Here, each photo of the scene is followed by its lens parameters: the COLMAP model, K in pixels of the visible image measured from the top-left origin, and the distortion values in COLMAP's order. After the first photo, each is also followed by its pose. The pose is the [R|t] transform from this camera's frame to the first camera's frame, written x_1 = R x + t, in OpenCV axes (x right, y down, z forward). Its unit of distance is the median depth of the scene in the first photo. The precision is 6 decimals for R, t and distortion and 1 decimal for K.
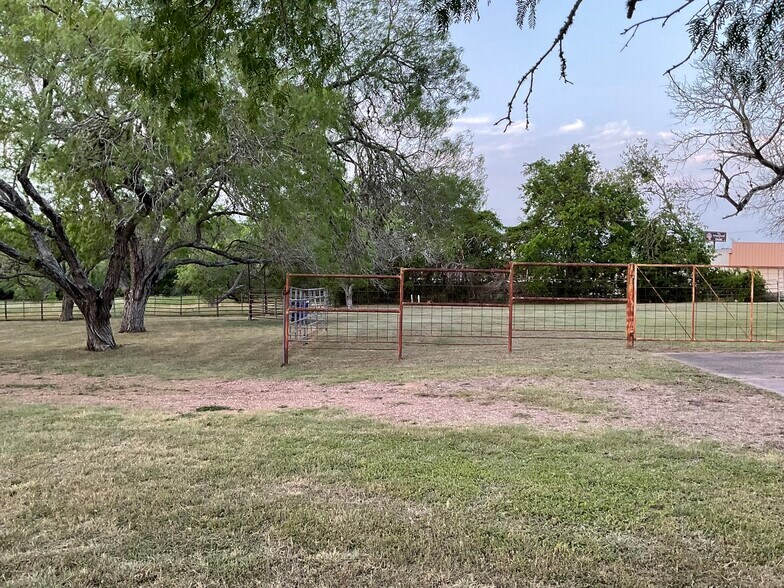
lens RADIAL K [[661.7, 0, 392.0], [0, 661.7, 294.0], [0, 0, 1]] dist [0.069497, -0.102022]
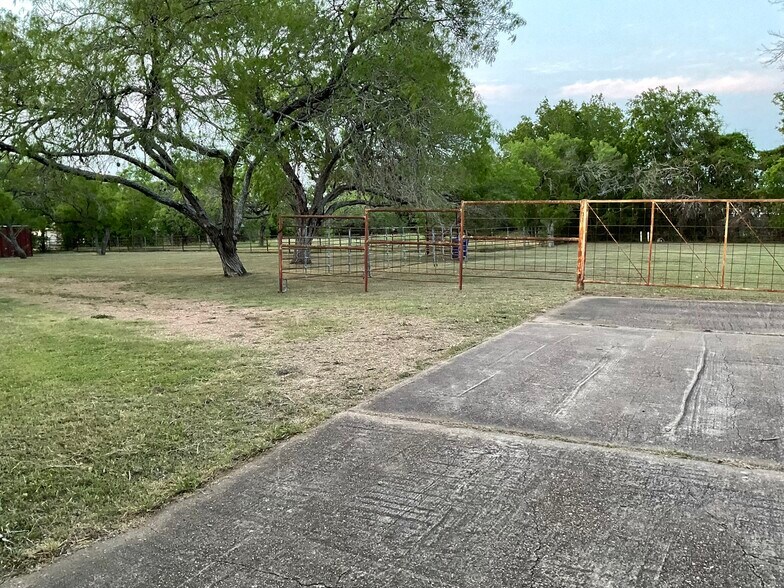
lens RADIAL K [[661.7, 0, 392.0], [0, 661.7, 294.0], [0, 0, 1]] dist [0.069497, -0.102022]
pose [[0.894266, 0.043190, -0.445446, 0.380242], [-0.000338, 0.995397, 0.095834, -0.002683], [0.447535, -0.085551, 0.890165, 0.031857]]
